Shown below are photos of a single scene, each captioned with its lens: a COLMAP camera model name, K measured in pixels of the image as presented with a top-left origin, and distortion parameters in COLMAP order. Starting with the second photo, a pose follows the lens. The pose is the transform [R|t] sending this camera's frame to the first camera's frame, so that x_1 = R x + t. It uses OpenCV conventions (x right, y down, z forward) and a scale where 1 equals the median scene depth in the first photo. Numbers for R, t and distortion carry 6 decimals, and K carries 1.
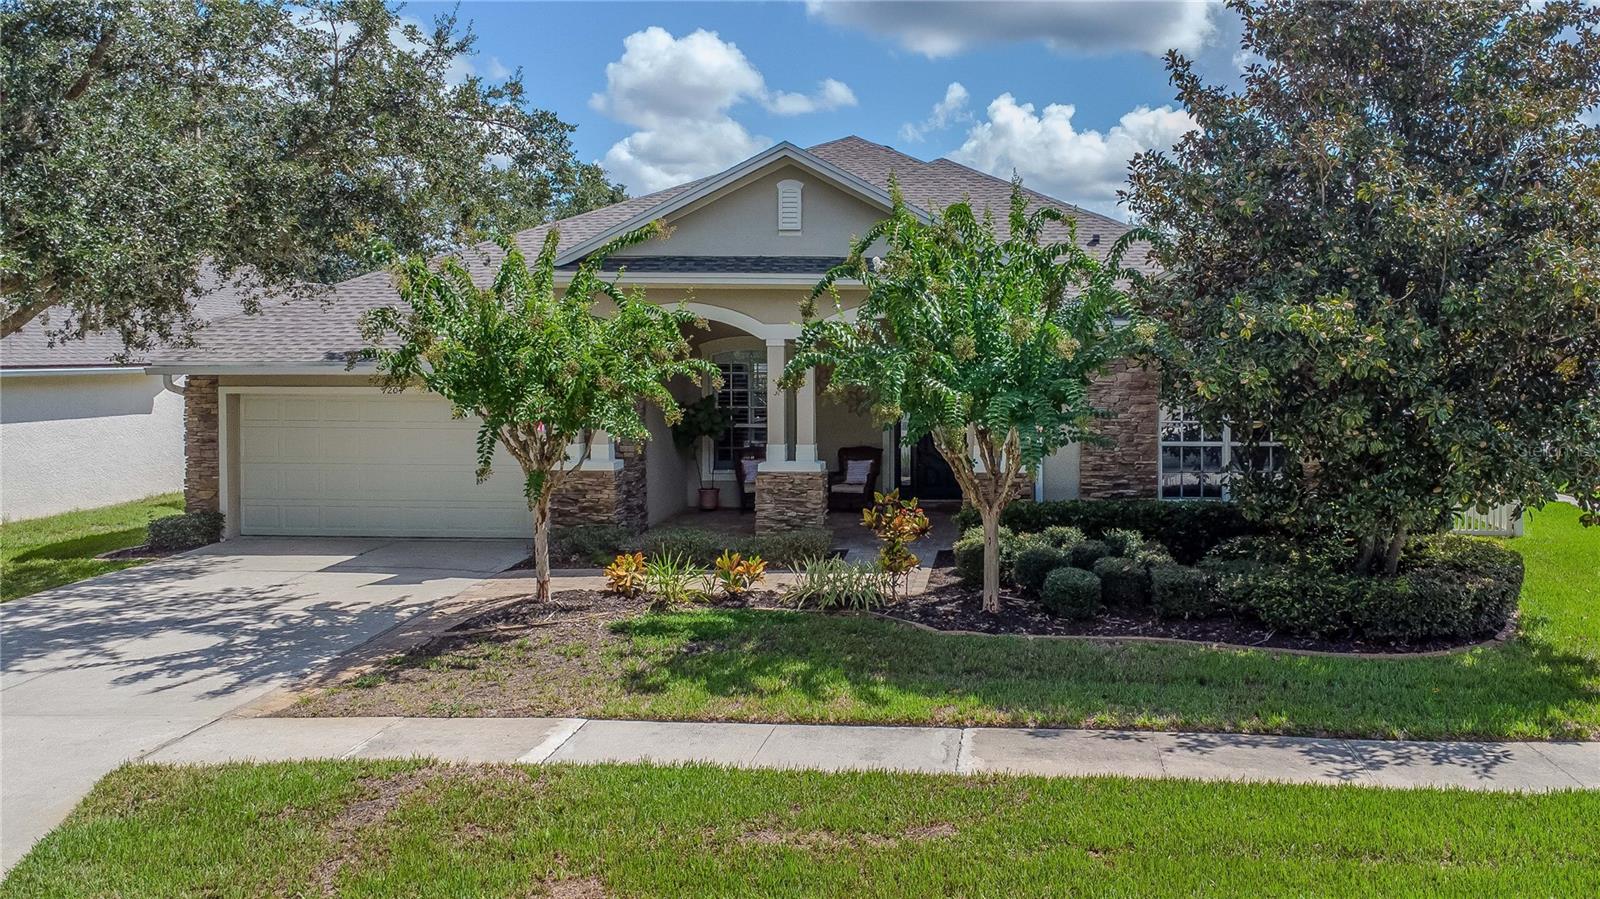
lens RADIAL K [[1131.1, 0, 846.4], [0, 1131.1, 446.4], [0, 0, 1]] dist [0.008693, -0.004042]
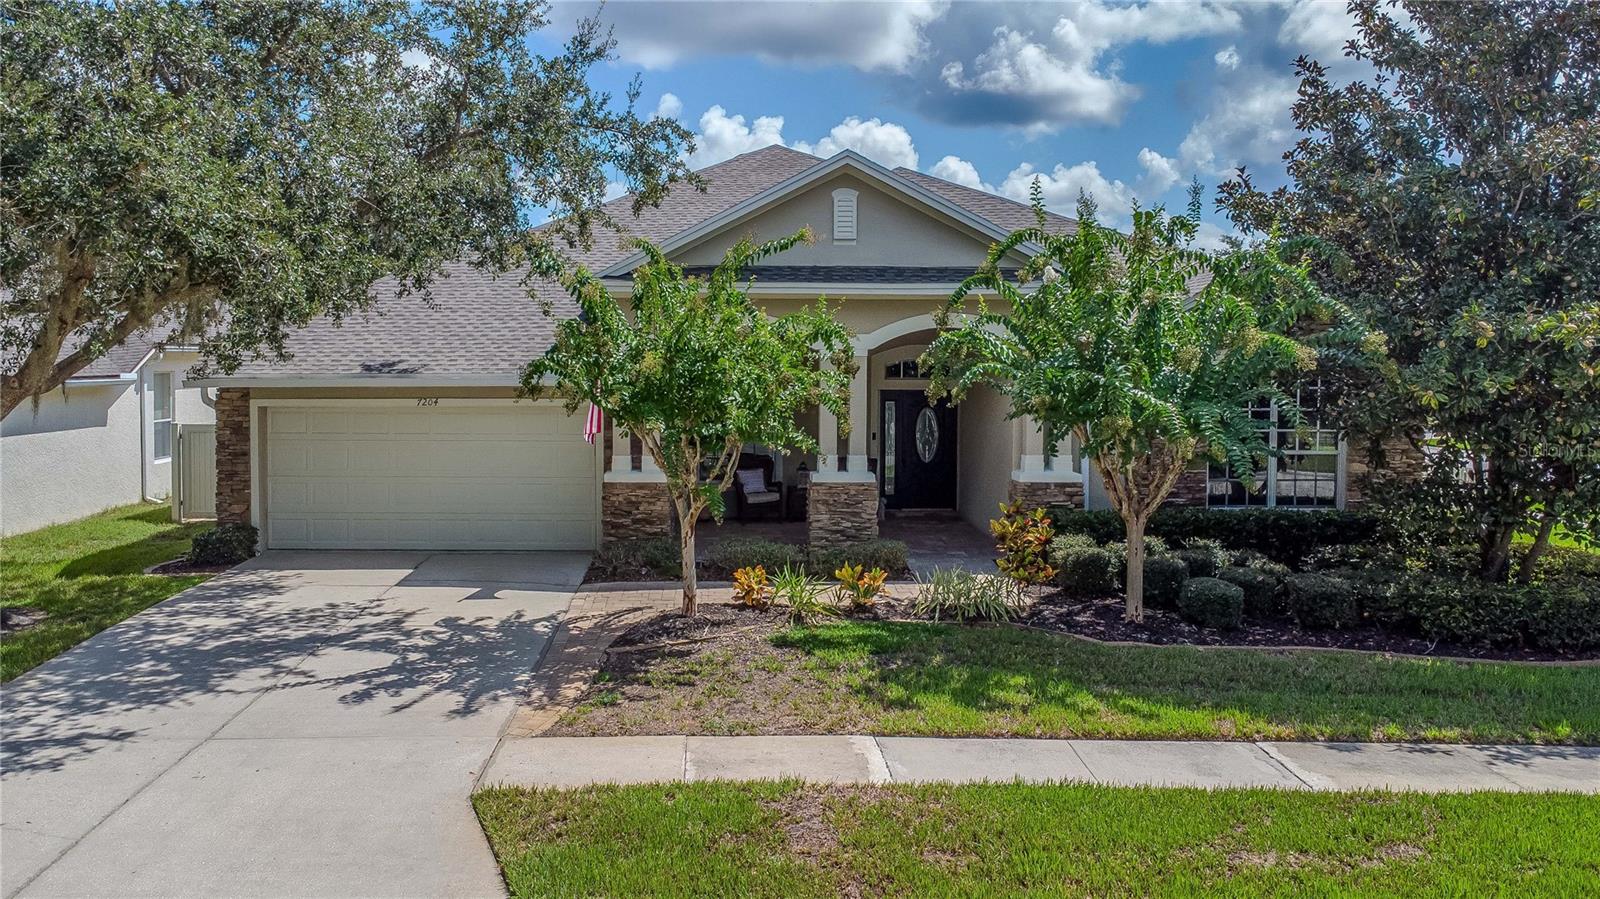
lens RADIAL K [[1131.1, 0, 846.4], [0, 1131.1, 446.4], [0, 0, 1]] dist [0.008693, -0.004042]
pose [[0.999850, -0.004892, 0.016640, -0.165786], [0.005036, 0.999950, -0.008625, -0.001411], [-0.016597, 0.008708, 0.999824, 0.009983]]
